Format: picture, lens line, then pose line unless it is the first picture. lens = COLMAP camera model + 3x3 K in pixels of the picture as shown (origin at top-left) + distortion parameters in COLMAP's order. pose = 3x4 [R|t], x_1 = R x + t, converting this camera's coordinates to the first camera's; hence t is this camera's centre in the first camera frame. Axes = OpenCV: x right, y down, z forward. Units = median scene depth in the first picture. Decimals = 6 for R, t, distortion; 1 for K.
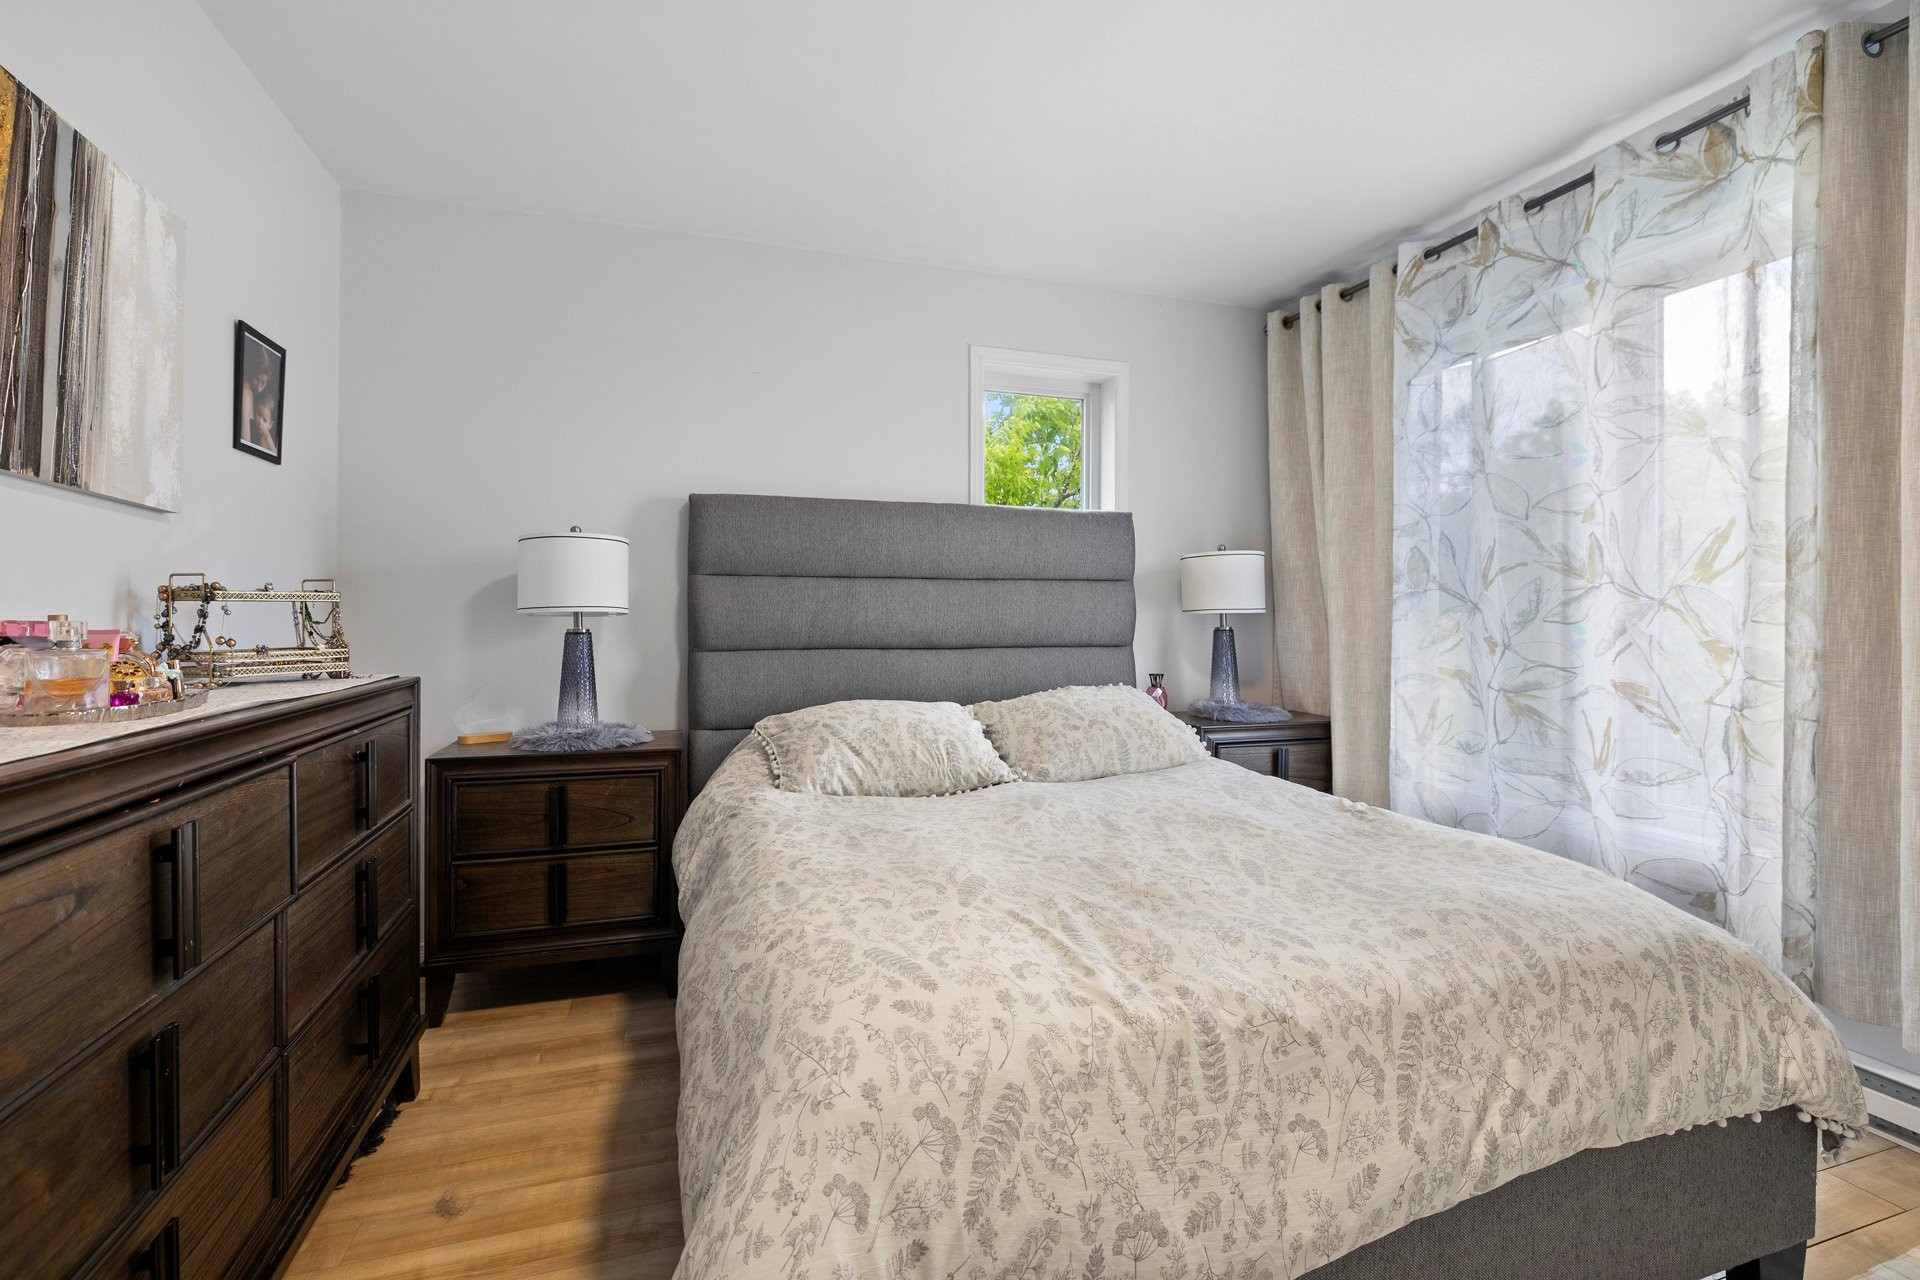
lens RADIAL K [[868.7, 0, 956.3], [0, 868.7, 621.8], [0, 0, 1]] dist [-0.006713, 0.001537]
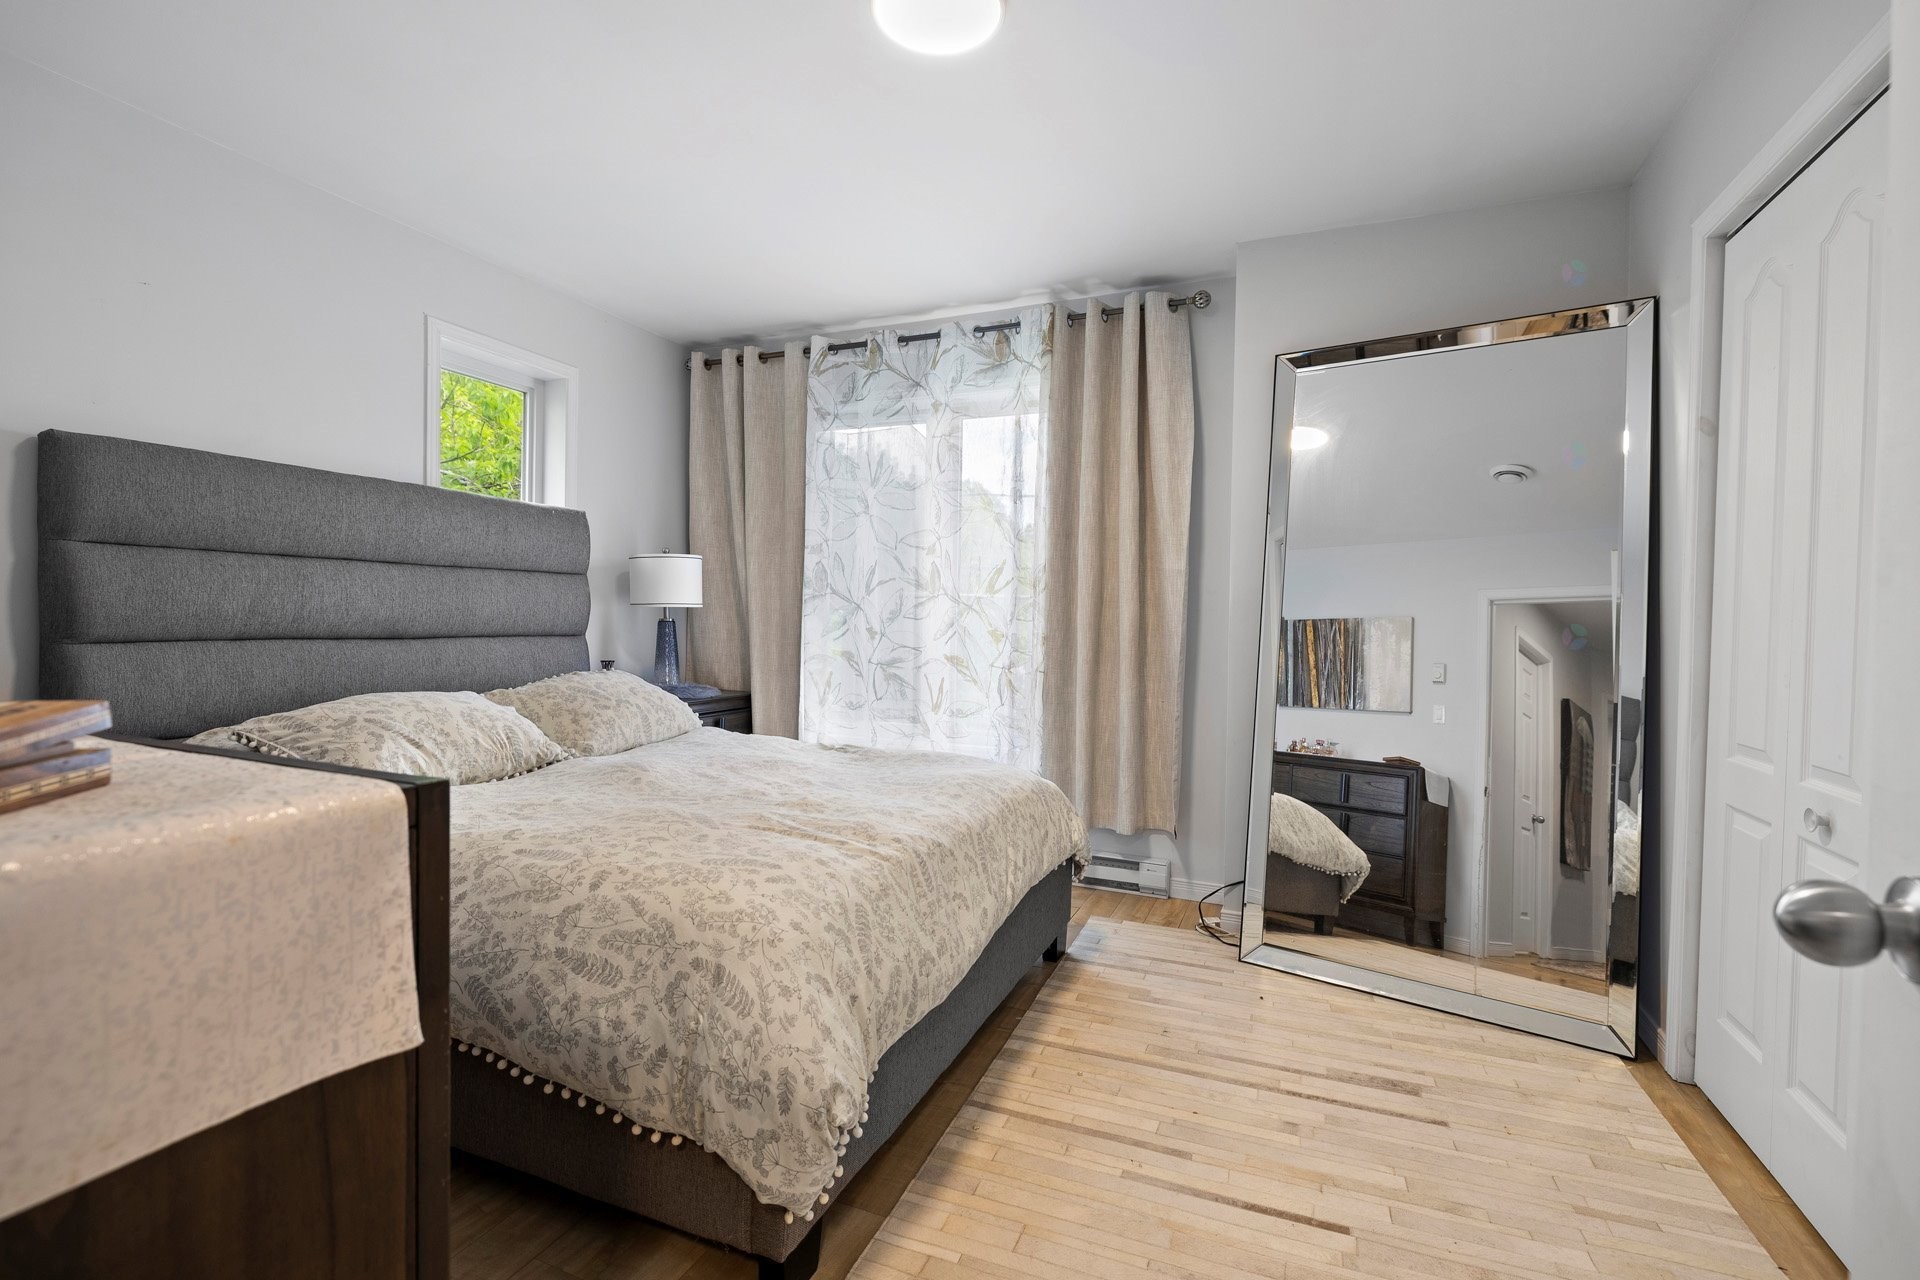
lens RADIAL K [[868.7, 0, 956.9], [0, 868.7, 645.1], [0, 0, 1]] dist [-0.006713, 0.001537]
pose [[0.655551, -0.011506, 0.755063, -0.435989], [-0.015636, 0.999463, 0.028806, 0.002525], [-0.754989, -0.030690, 0.655019, -0.076316]]
